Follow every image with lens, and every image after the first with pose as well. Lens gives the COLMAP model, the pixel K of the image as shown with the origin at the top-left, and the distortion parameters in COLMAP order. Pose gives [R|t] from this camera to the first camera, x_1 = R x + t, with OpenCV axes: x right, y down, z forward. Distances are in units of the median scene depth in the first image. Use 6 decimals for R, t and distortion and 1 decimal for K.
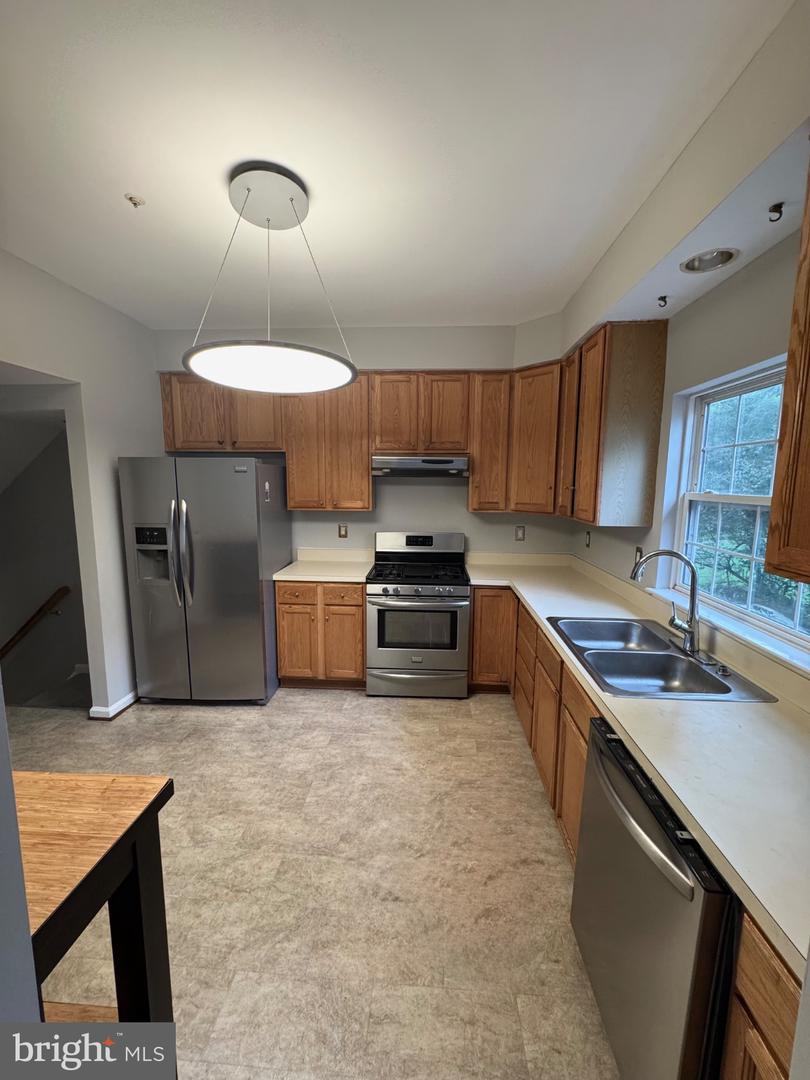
lens RADIAL K [[433.9, 0, 406.5], [0, 433.9, 536.1], [0, 0, 1]] dist [-0.003822, 0.000445]
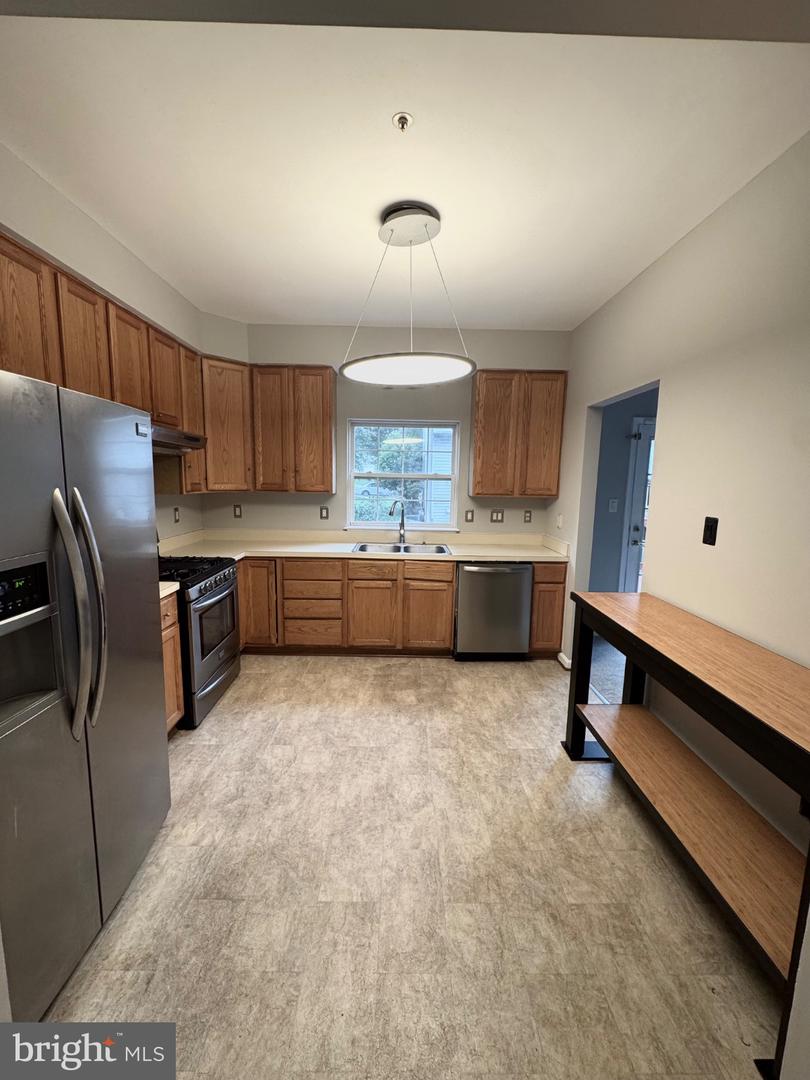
lens RADIAL K [[433.9, 0, 404.0], [0, 433.9, 539.5], [0, 0, 1]] dist [-0.003822, 0.000445]
pose [[-0.073831, -0.152004, 0.985618, -1.060010], [0.106096, 0.981510, 0.159318, -0.075883], [-0.991611, 0.116333, -0.056339, 0.769655]]
